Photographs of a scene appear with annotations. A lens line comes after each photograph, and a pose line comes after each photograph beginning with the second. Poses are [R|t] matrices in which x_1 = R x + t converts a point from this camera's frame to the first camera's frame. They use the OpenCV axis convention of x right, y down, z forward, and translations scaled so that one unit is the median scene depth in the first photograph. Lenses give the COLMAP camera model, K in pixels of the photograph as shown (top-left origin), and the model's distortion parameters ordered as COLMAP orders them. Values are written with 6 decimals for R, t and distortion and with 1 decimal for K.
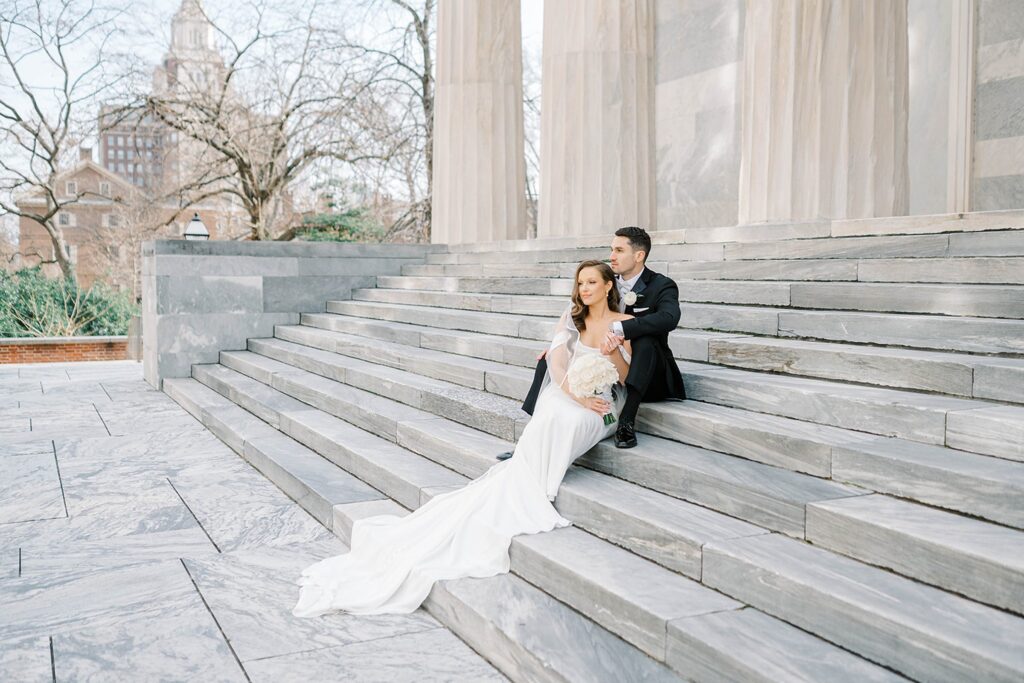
lens RADIAL K [[1044.6, 0, 512.0], [0, 1044.6, 341.5], [0, 0, 1]] dist [-0.009705, -0.000213]
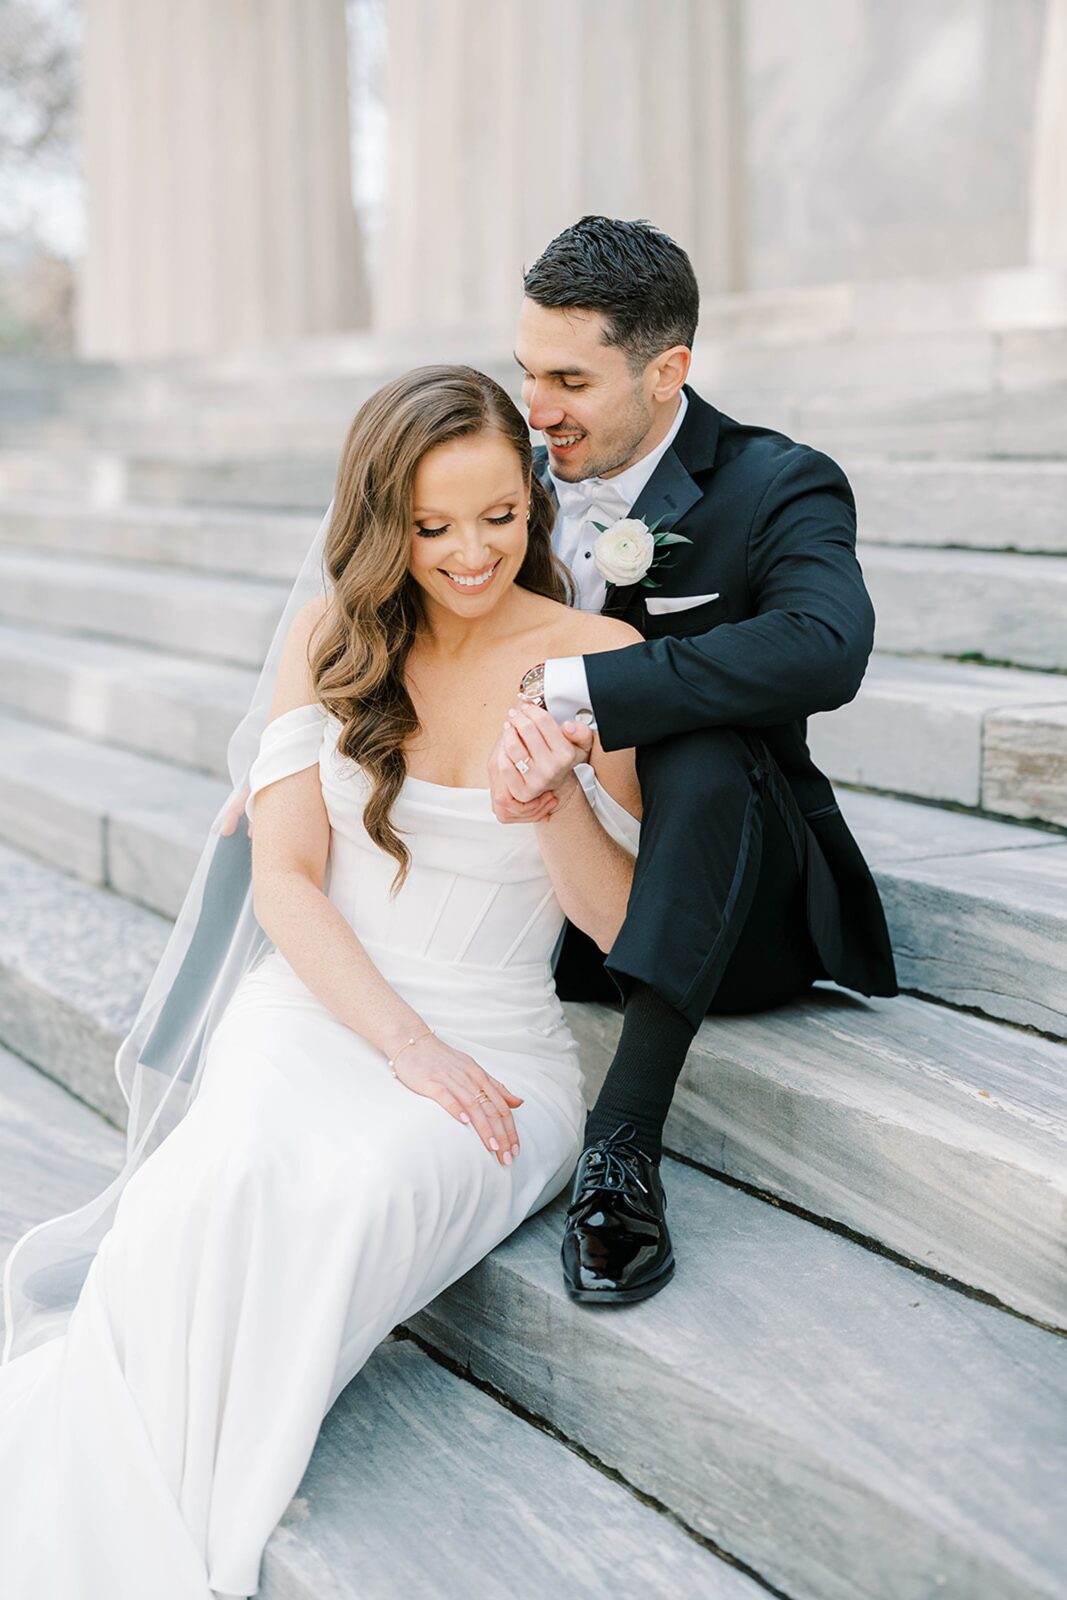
lens RADIAL K [[2472.7, 0, 530.8], [0, 2472.7, 845.5], [0, 0, 1]] dist [-0.020257, 0.191084]
pose [[0.998571, -0.010322, 0.052440, 0.065101], [0.005427, 0.995684, 0.092651, -0.027413], [-0.053170, -0.092234, 0.994317, 0.510844]]
